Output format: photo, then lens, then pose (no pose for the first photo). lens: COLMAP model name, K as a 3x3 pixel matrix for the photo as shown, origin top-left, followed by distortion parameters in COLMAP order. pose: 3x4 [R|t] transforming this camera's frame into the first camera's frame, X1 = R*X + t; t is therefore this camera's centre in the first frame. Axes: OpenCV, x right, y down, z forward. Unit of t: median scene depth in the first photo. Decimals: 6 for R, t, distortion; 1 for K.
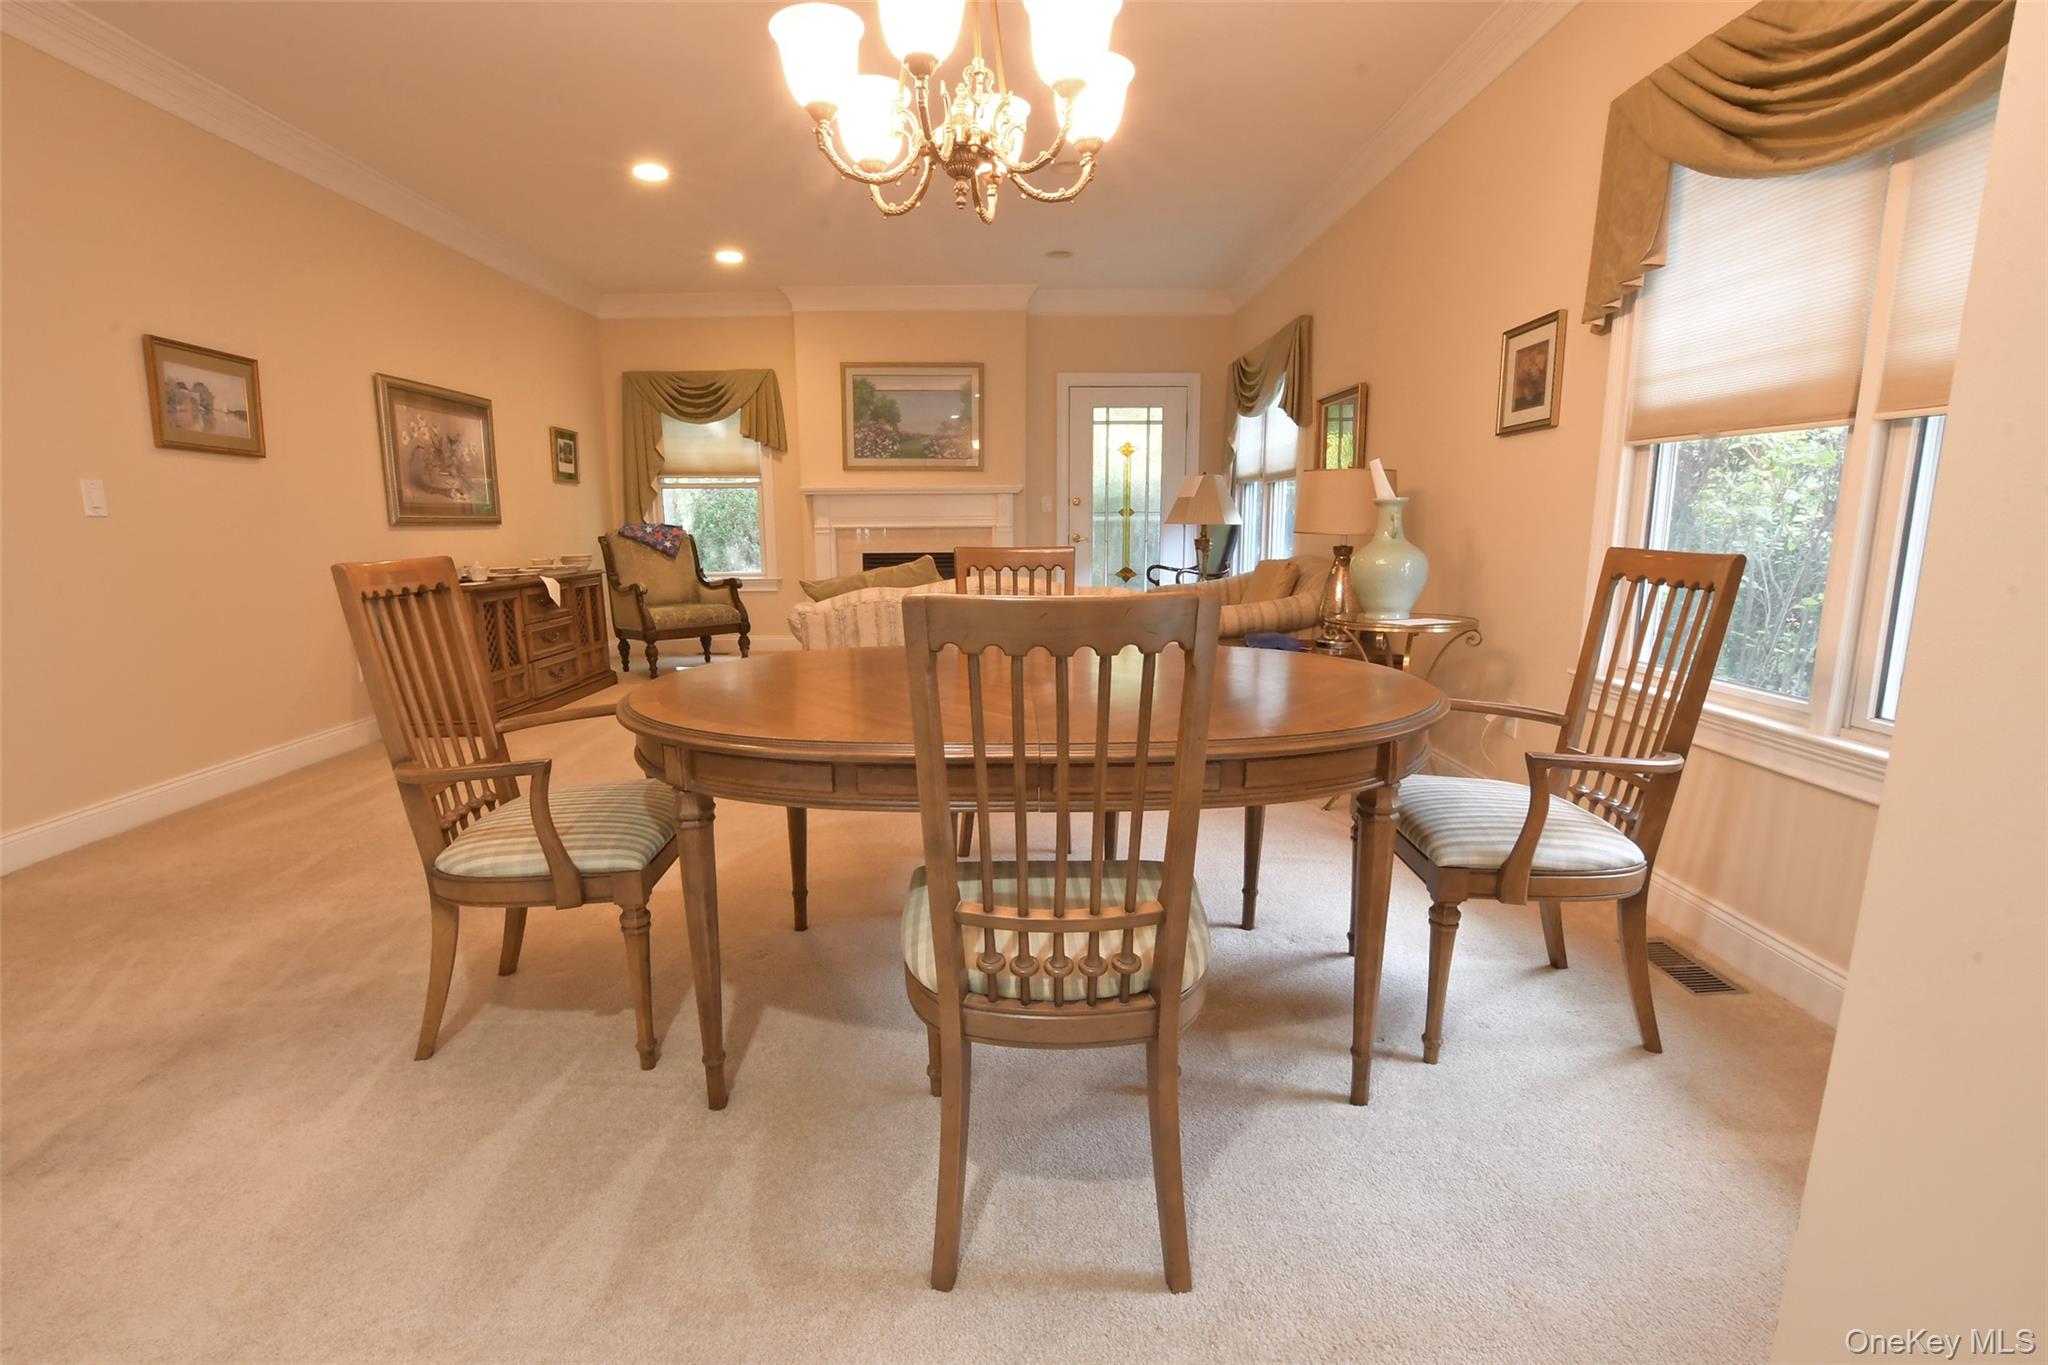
lens RADIAL K [[920.2, 0, 1013.4], [0, 920.2, 687.8], [0, 0, 1]] dist [-0.027476, 0.002195]
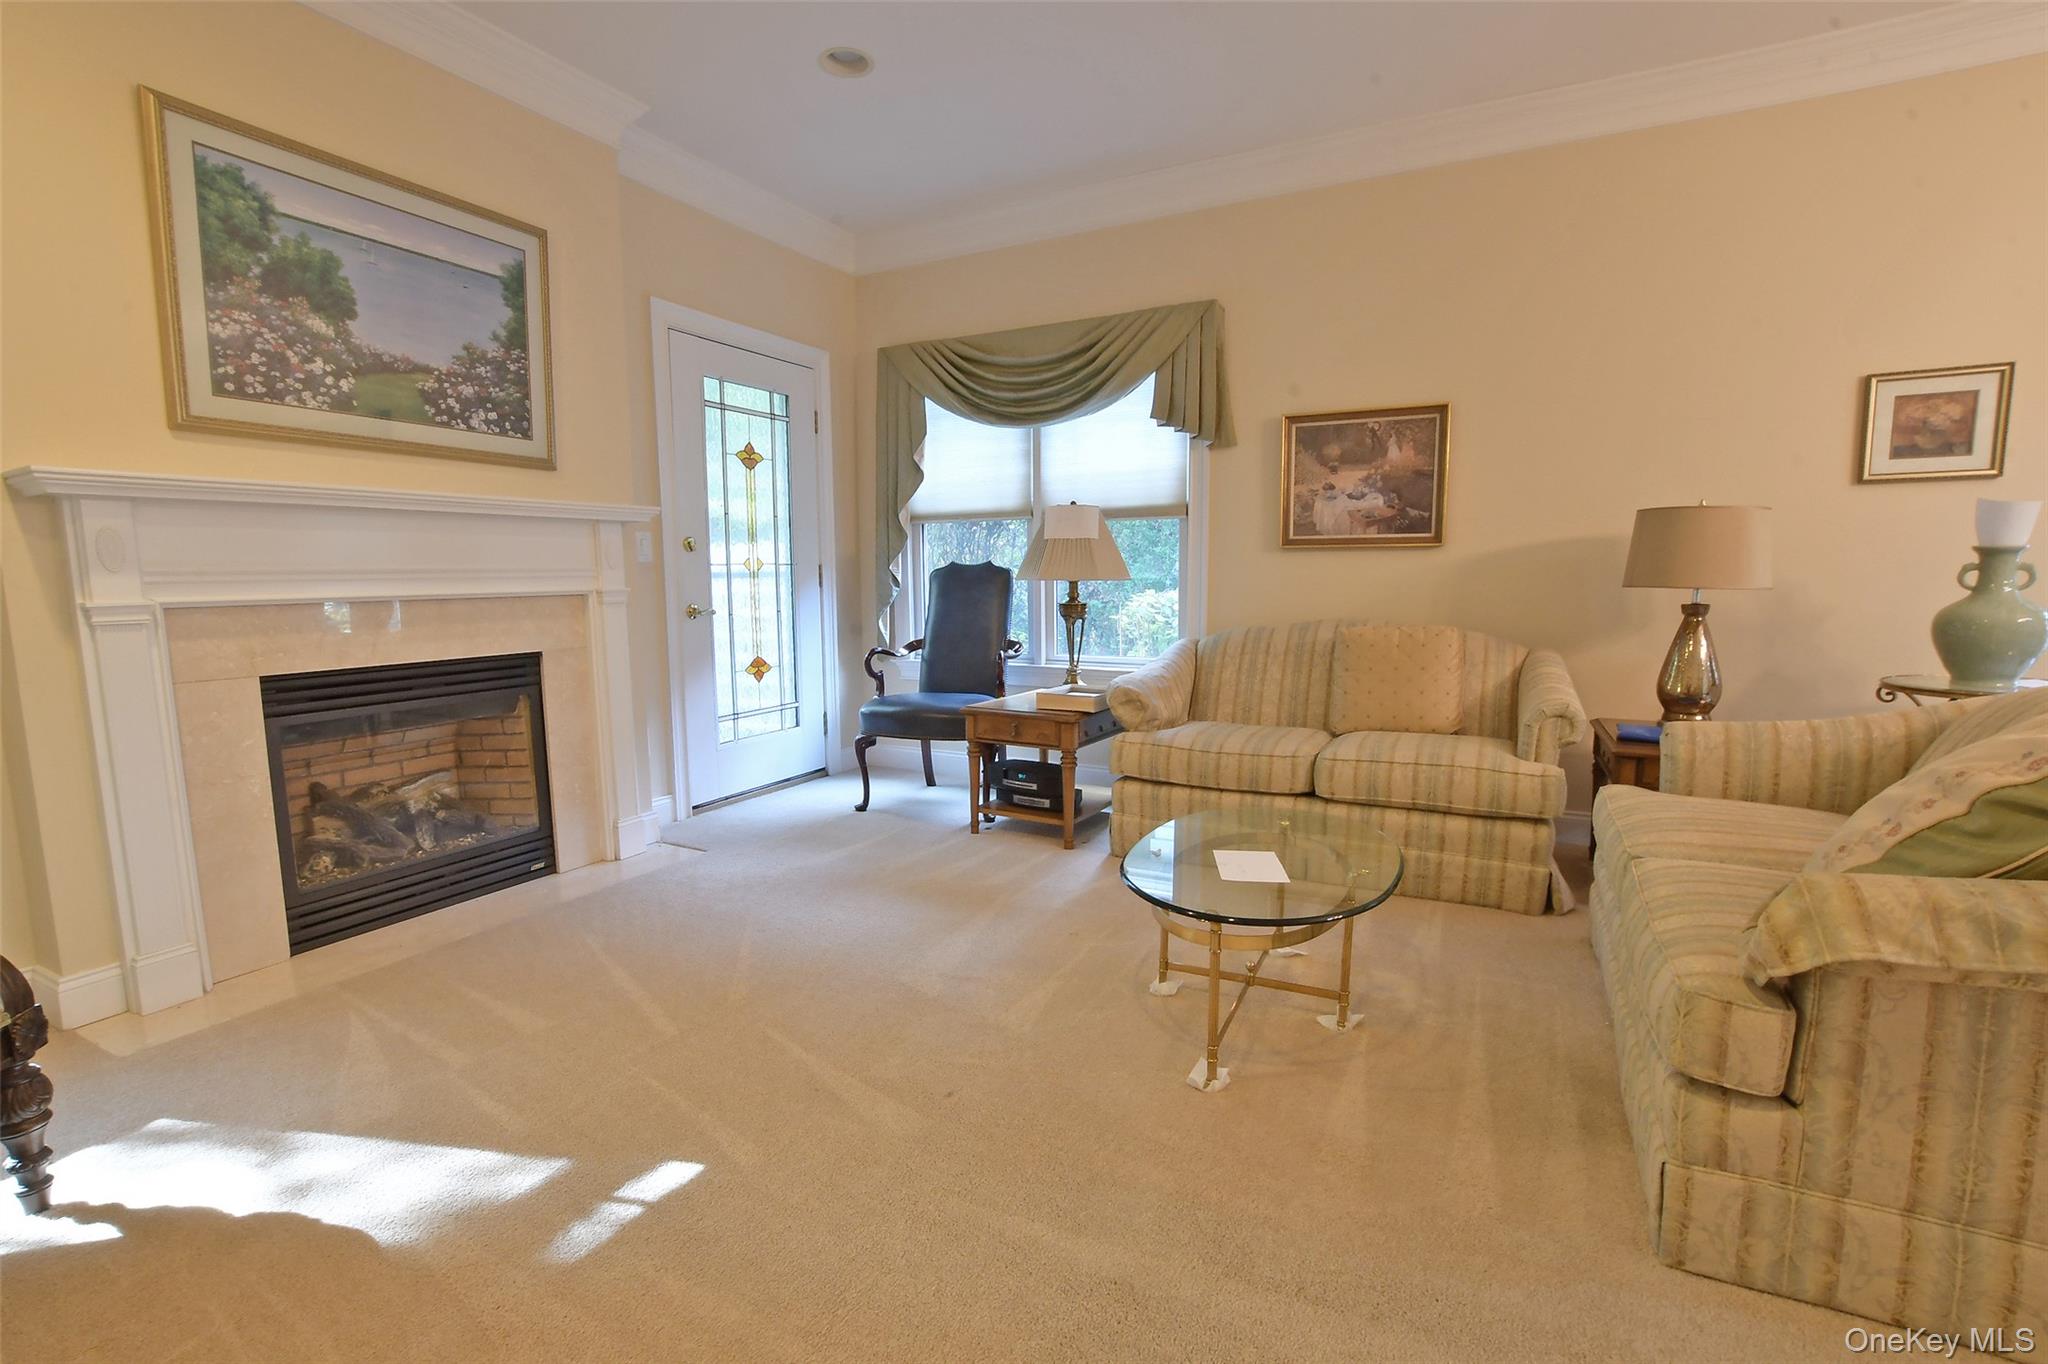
lens RADIAL K [[920.2, 0, 1022.7], [0, 920.2, 691.5], [0, 0, 1]] dist [-0.027476, 0.002195]
pose [[0.482482, -0.109759, 0.869002, -0.351481], [0.161581, 0.986244, 0.034855, -0.117083], [-0.860873, 0.123597, 0.493580, 0.648601]]
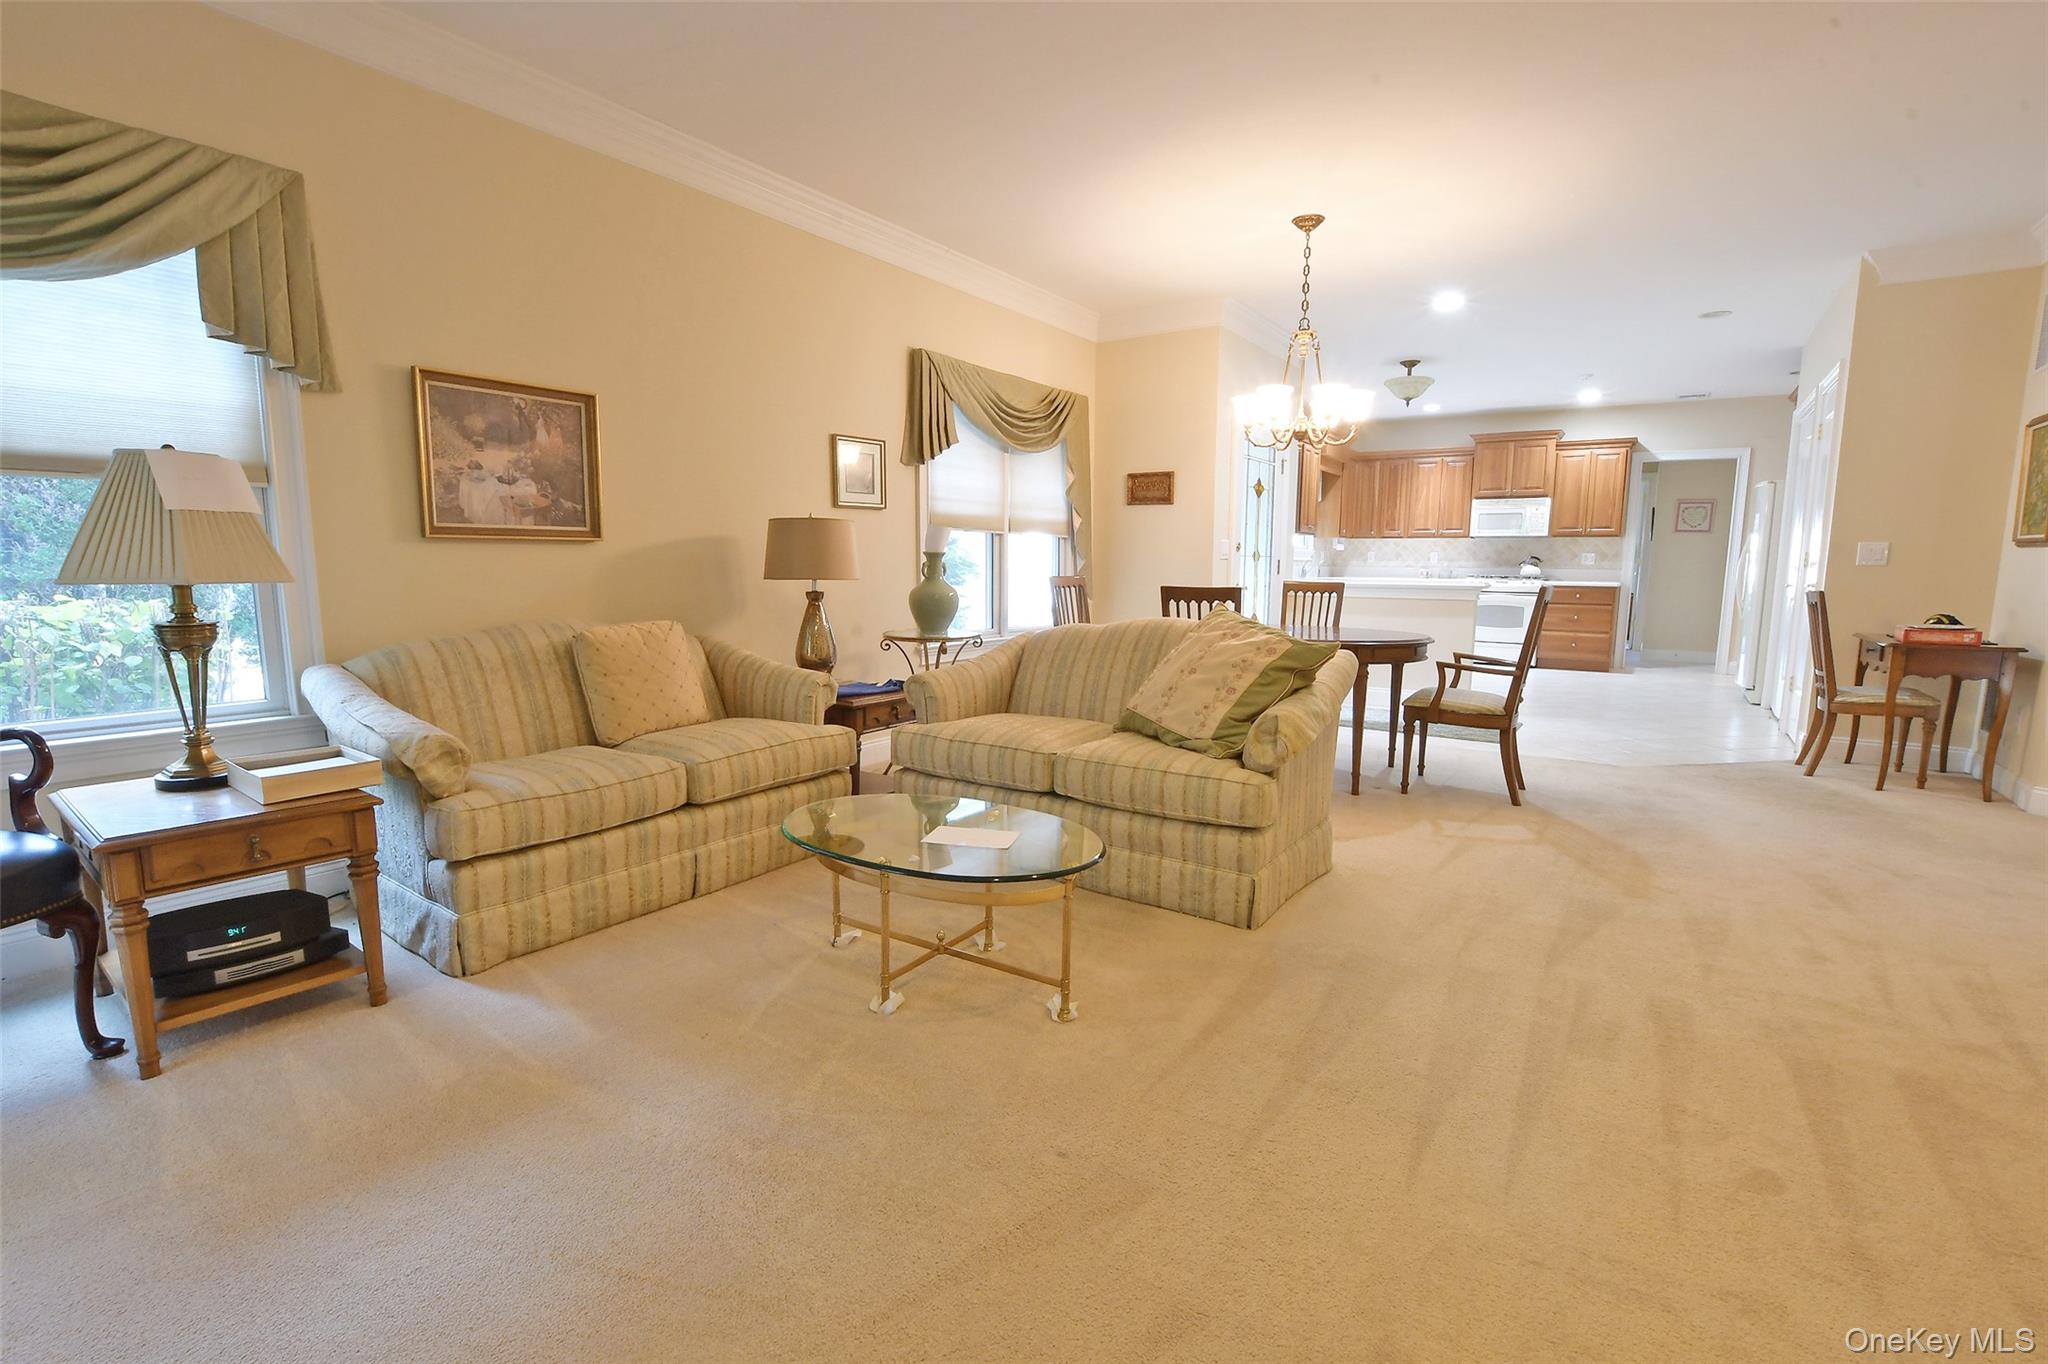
lens RADIAL K [[920.2, 0, 1011.4], [0, 920.2, 691.6], [0, 0, 1]] dist [-0.027476, 0.002195]
pose [[-0.804051, -0.083887, 0.588612, -0.261391], [0.104660, 0.954568, 0.279009, -0.183711], [-0.585276, 0.285942, -0.758742, 0.984823]]
